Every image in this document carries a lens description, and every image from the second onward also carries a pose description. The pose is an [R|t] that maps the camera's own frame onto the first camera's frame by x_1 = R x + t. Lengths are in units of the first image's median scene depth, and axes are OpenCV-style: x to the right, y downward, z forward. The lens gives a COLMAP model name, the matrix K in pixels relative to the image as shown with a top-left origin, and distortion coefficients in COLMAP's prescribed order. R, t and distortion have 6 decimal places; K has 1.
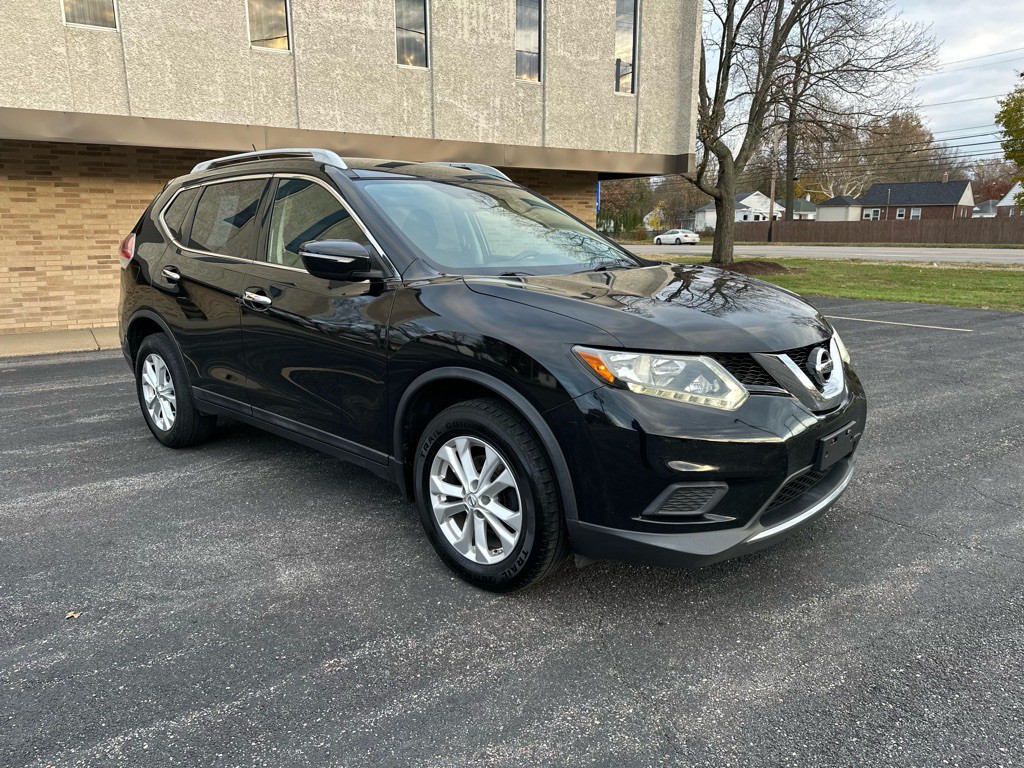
lens RADIAL K [[718.8, 0, 512.7], [0, 718.8, 387.0], [0, 0, 1]] dist [0.027731, -0.030692]
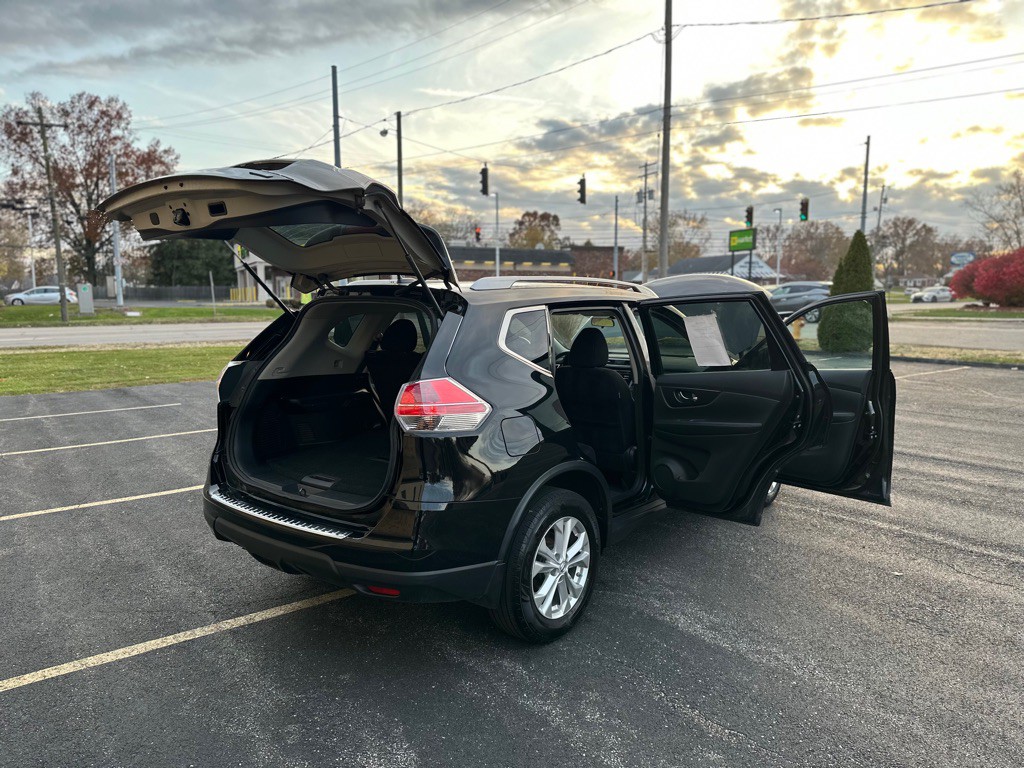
lens RADIAL K [[718.8, 0, 508.8], [0, 718.8, 380.9], [0, 0, 1]] dist [0.027731, -0.030692]
pose [[-0.055737, -0.110352, 0.992329, -0.560449], [0.219758, 0.968145, 0.120006, -0.132702], [-0.973961, 0.224761, -0.029711, 0.472384]]
